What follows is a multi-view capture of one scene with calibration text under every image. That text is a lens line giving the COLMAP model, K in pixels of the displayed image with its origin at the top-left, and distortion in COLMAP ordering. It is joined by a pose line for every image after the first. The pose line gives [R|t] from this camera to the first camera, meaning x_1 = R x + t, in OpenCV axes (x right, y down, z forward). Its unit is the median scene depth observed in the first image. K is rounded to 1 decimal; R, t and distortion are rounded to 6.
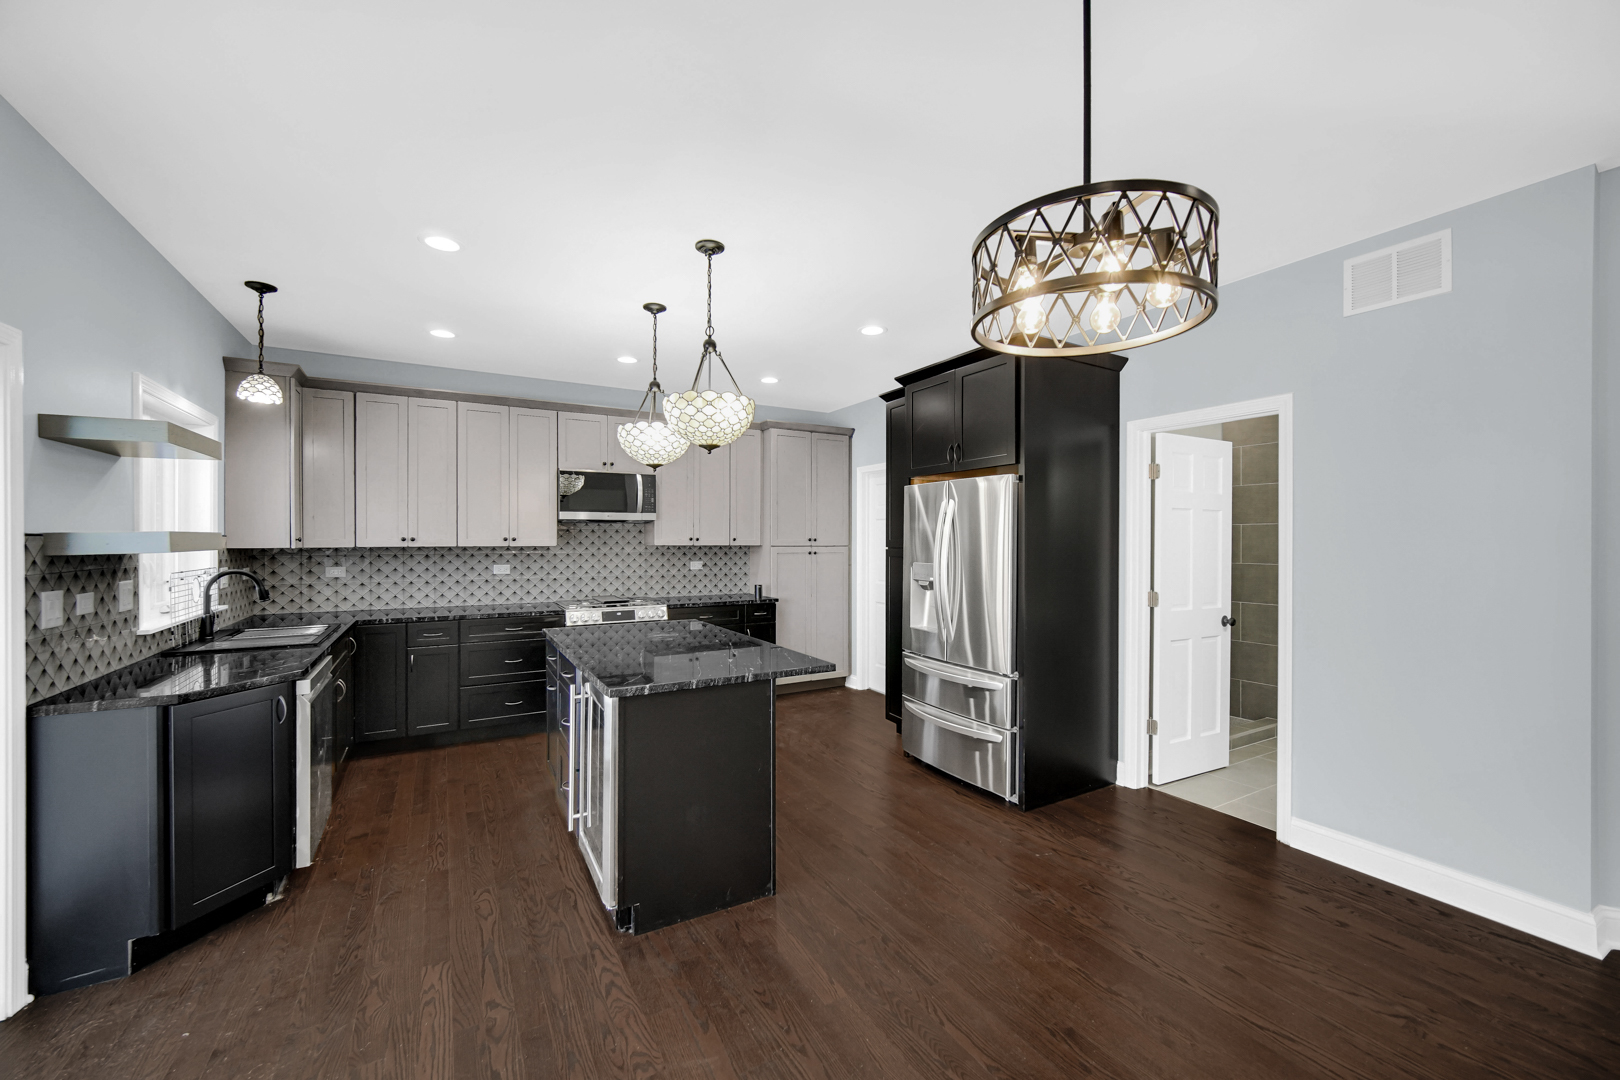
lens RADIAL K [[640.3, 0, 809.3], [0, 640.3, 540.9], [0, 0, 1]] dist [0.000222, -0.001604]
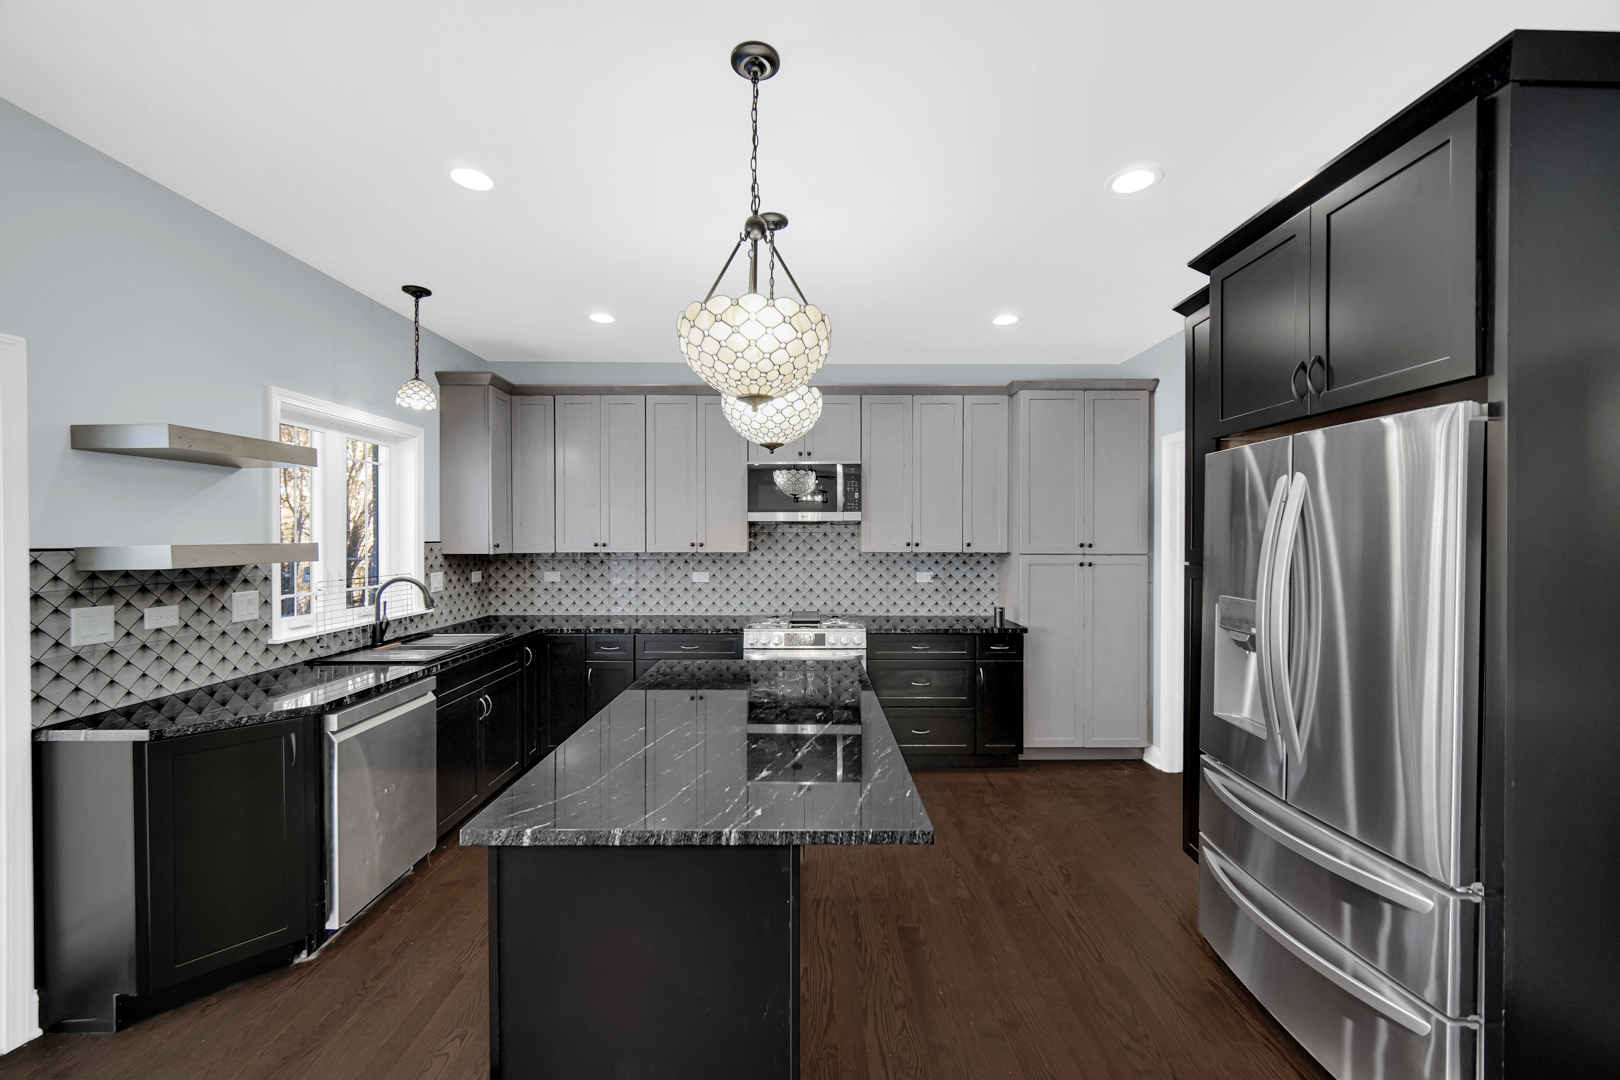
lens RADIAL K [[640.3, 0, 806.9], [0, 640.3, 539.6], [0, 0, 1]] dist [0.000222, -0.001604]
pose [[0.868754, 0.001517, -0.495241, 0.123237], [-0.000356, 0.999997, 0.002439, -0.013329], [0.495243, -0.001942, 0.868752, 0.351045]]
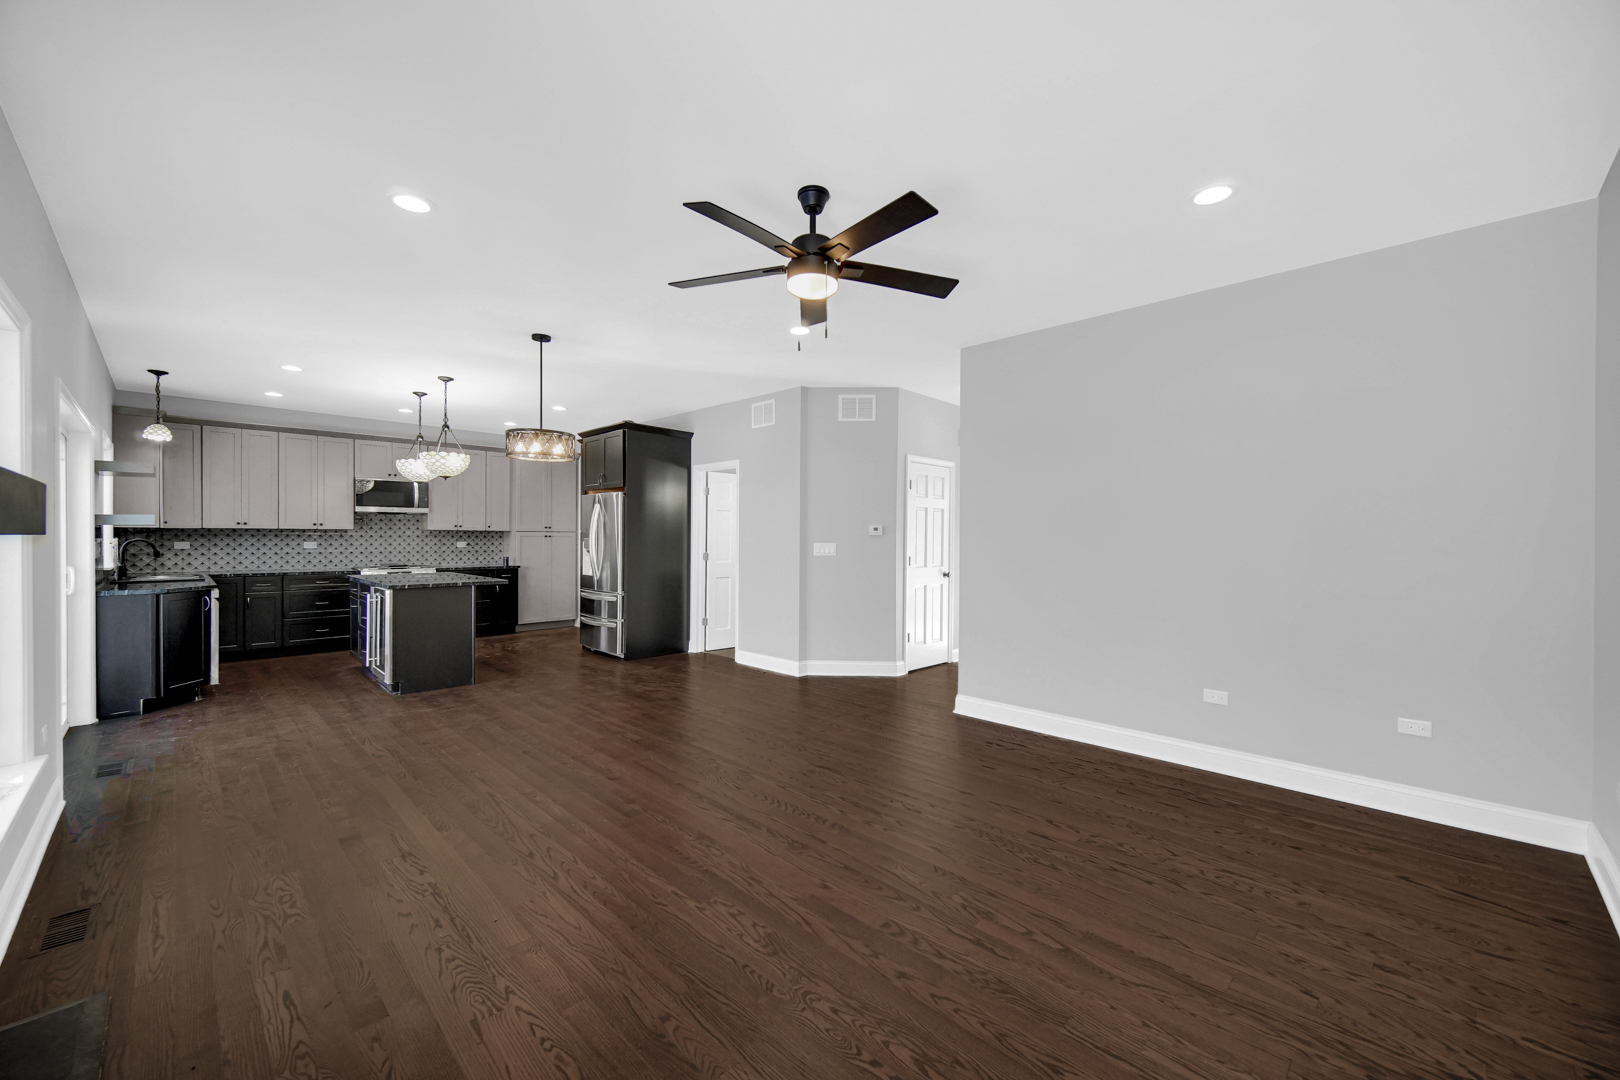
lens RADIAL K [[640.3, 0, 806.9], [0, 640.3, 541.6], [0, 0, 1]] dist [0.000222, -0.001604]
pose [[0.966707, 0.001957, 0.255878, 0.297627], [-0.003588, 0.999976, 0.005908, 0.029181], [-0.255861, -0.006630, 0.966691, -0.863341]]
